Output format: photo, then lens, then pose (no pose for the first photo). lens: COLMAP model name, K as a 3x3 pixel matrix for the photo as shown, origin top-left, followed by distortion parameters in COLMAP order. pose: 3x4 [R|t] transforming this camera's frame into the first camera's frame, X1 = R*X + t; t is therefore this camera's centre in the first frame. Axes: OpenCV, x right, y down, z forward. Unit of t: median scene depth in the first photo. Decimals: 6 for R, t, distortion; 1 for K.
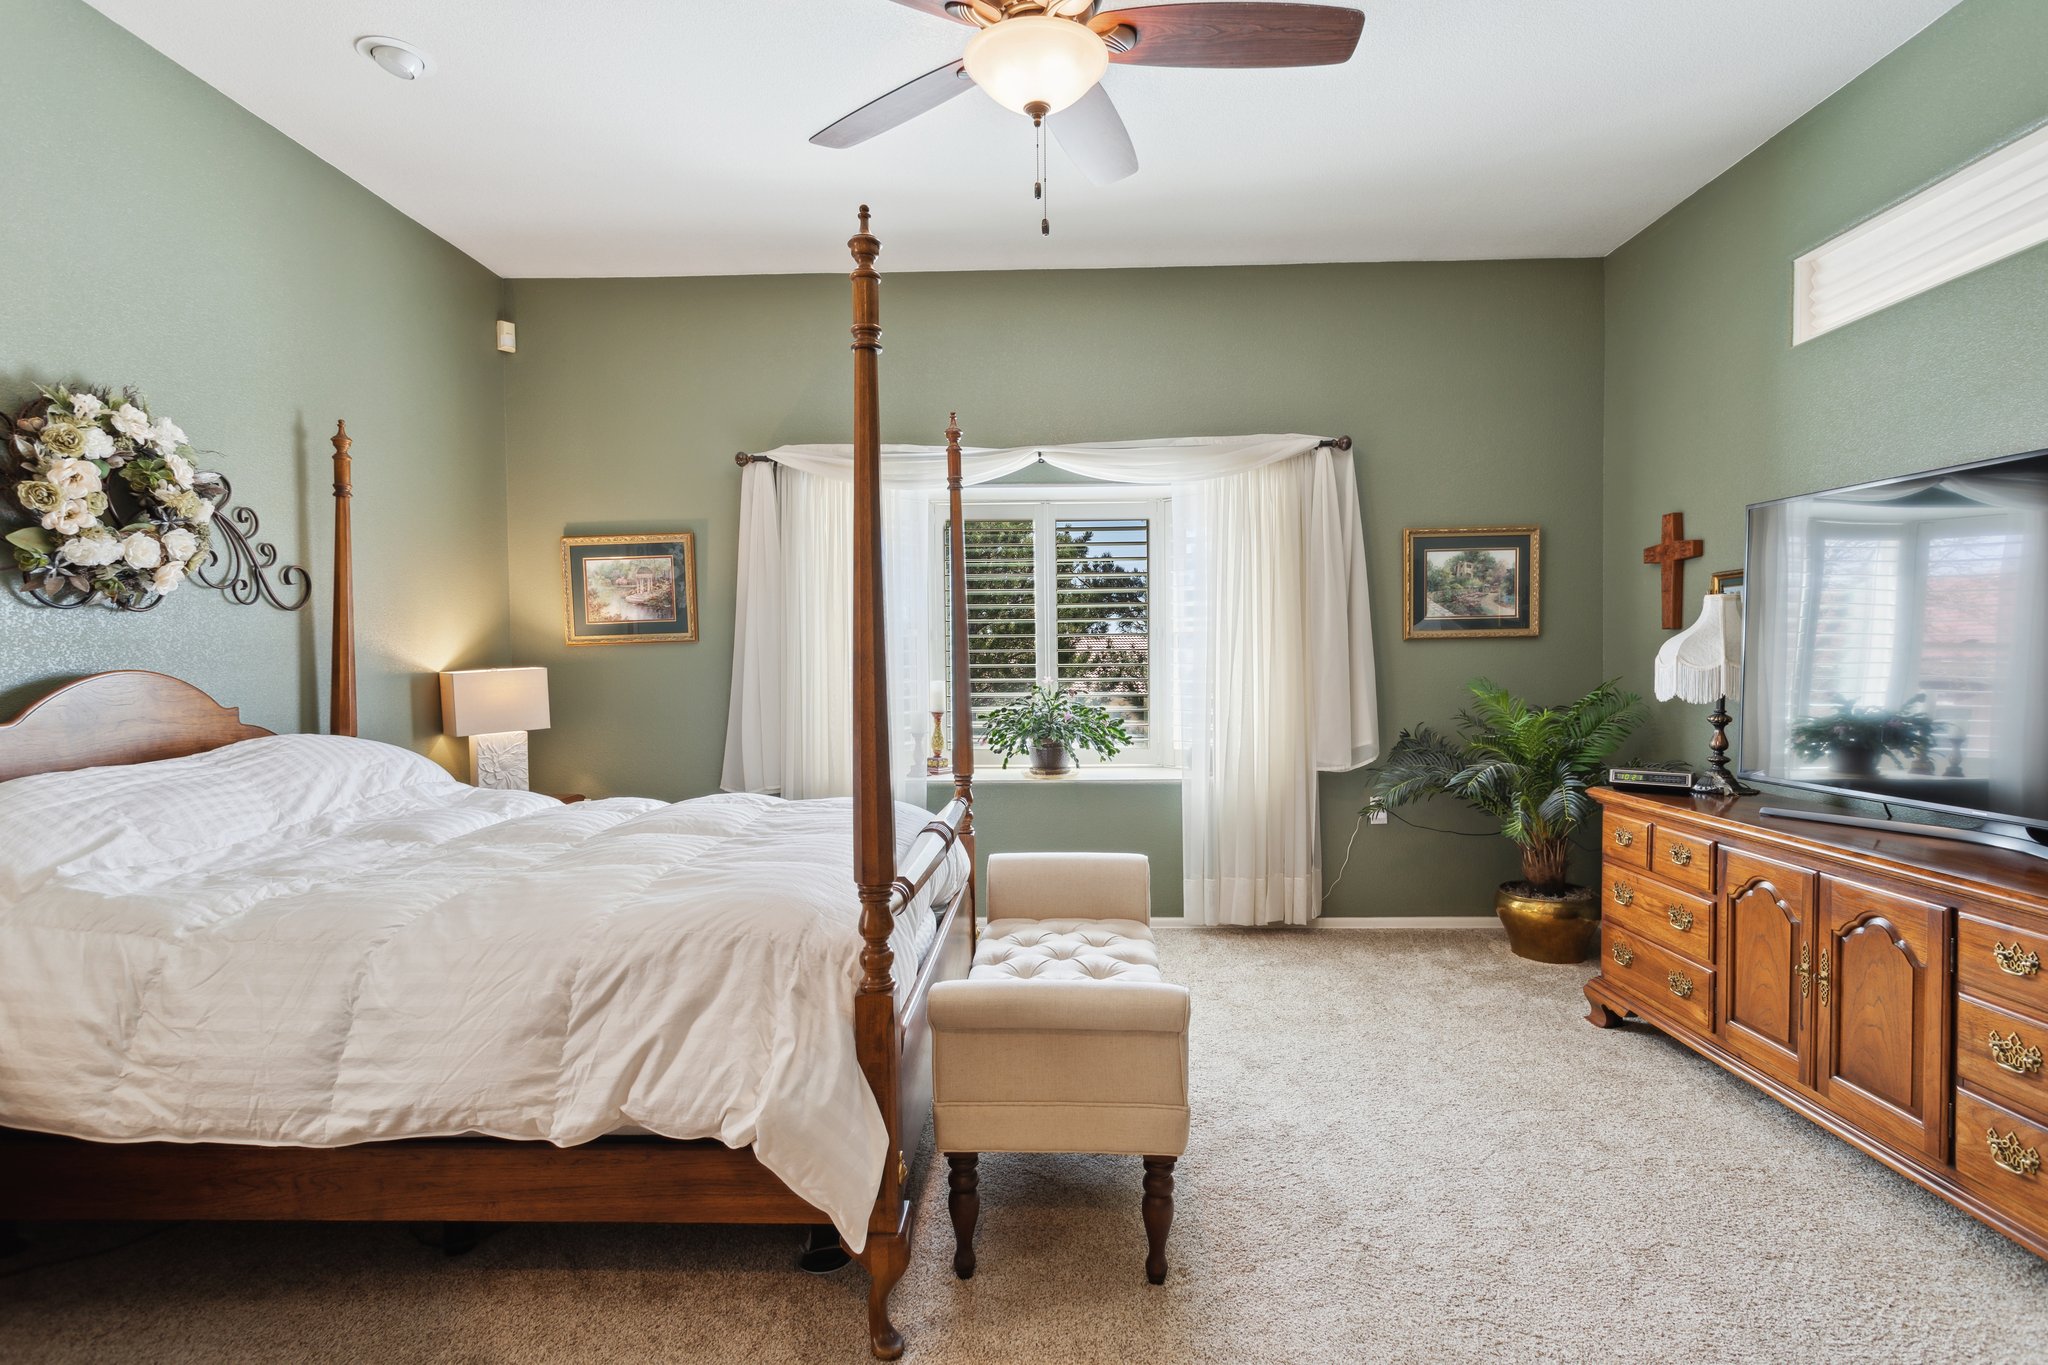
lens RADIAL K [[1003.0, 0, 1024.0], [0, 1003.0, 682.5], [0, 0, 1]] dist [-0.007202, 0.000066]
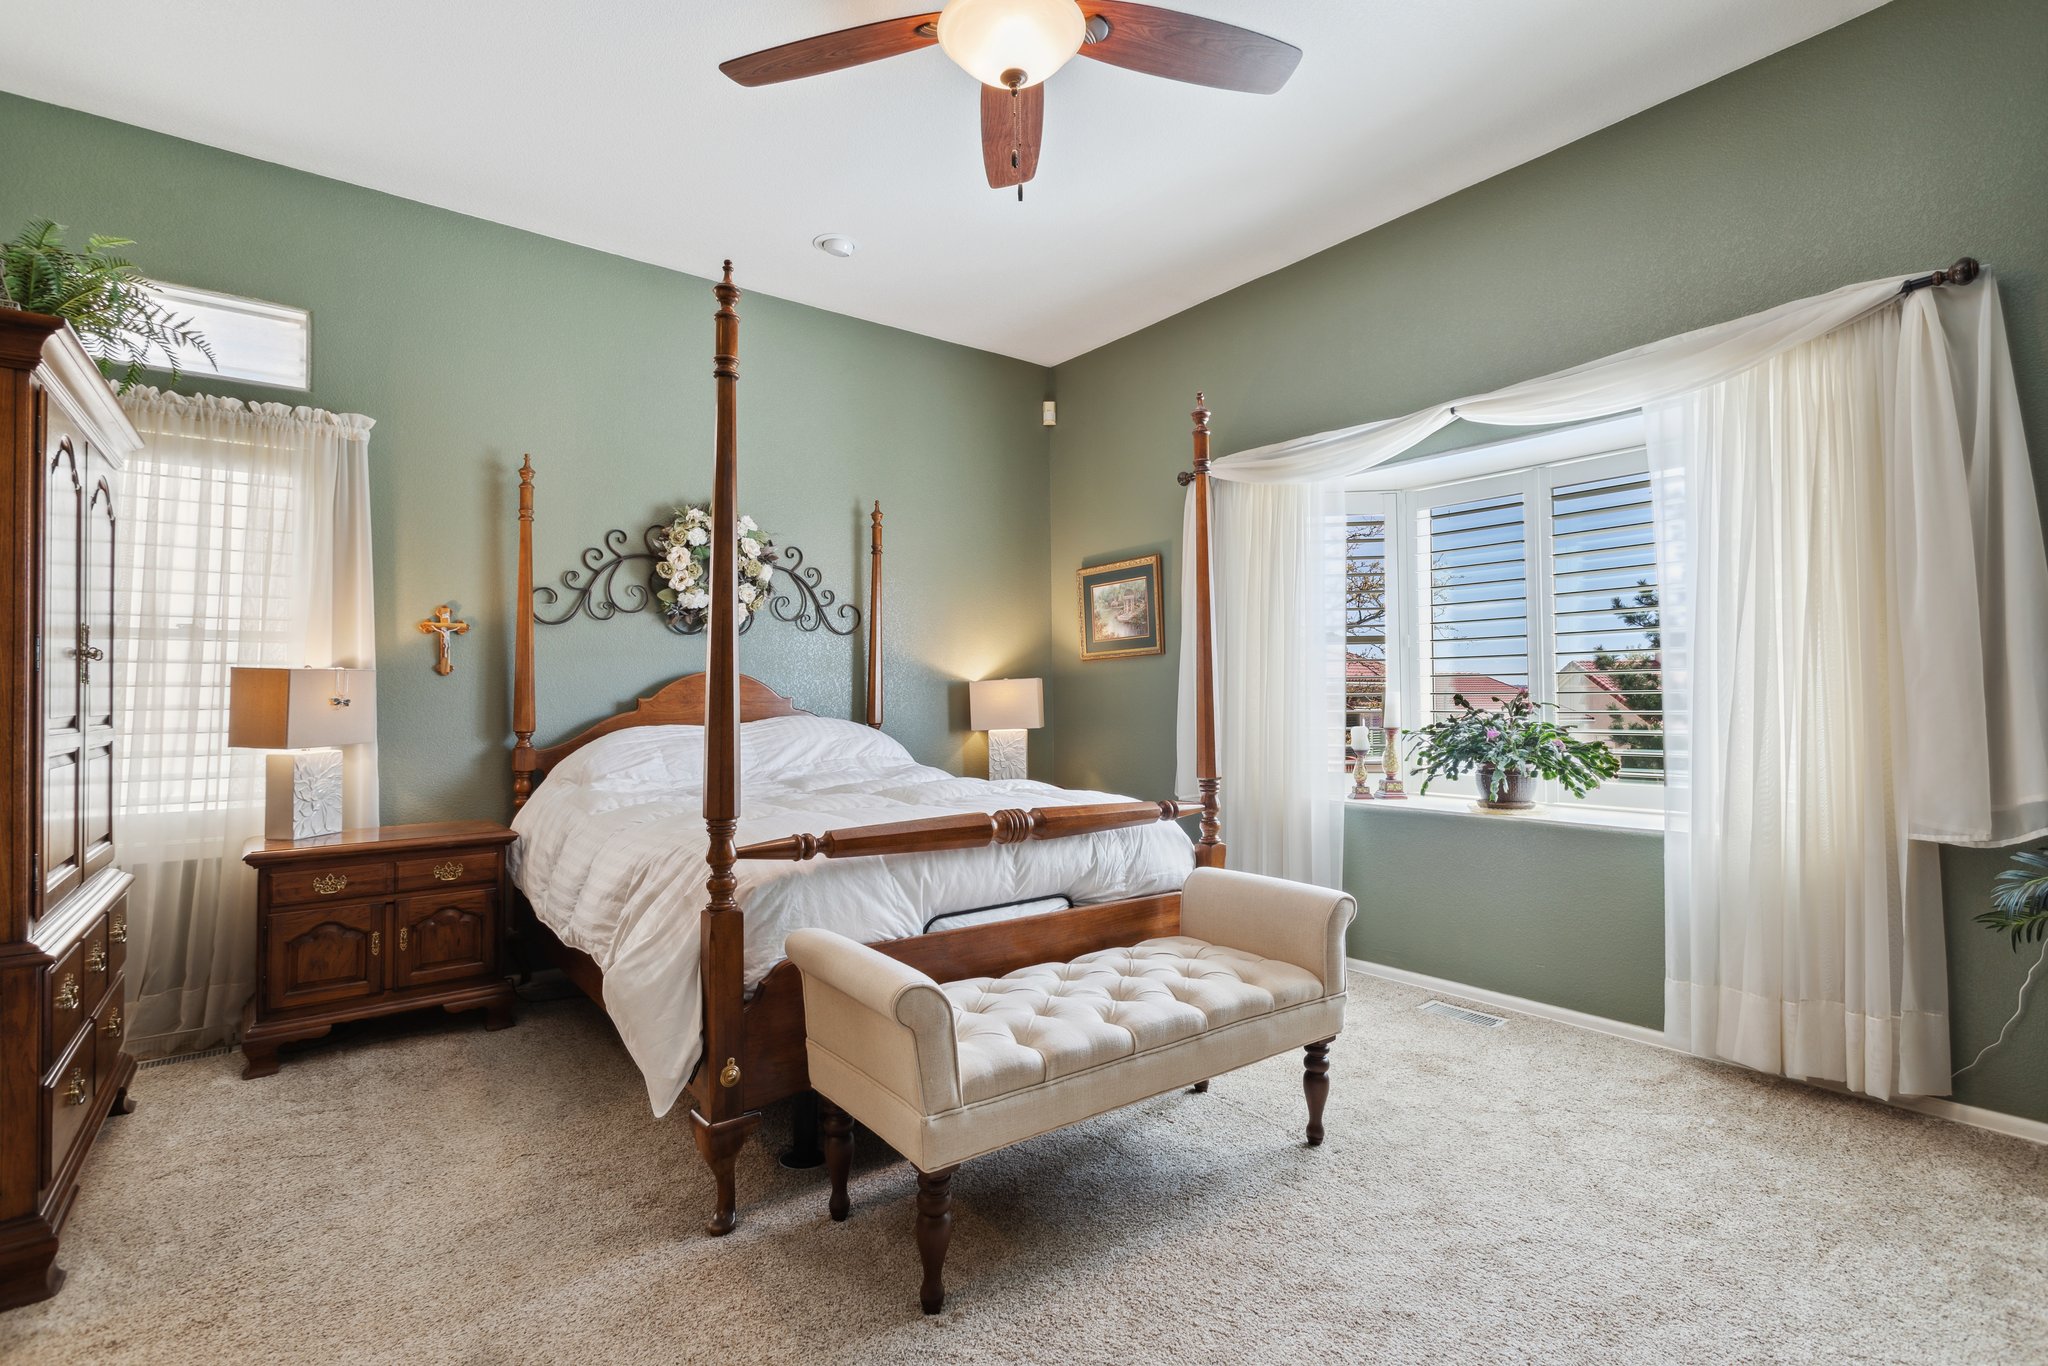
lens RADIAL K [[985.2, 0, 1013.4], [0, 985.2, 673.6], [0, 0, 1]] dist [0.000708, 0.000690]
pose [[0.620850, -0.016266, -0.783761, 0.435656], [-0.024824, 0.998875, -0.040394, 0.029020], [0.783537, 0.044535, 0.619748, 0.237469]]
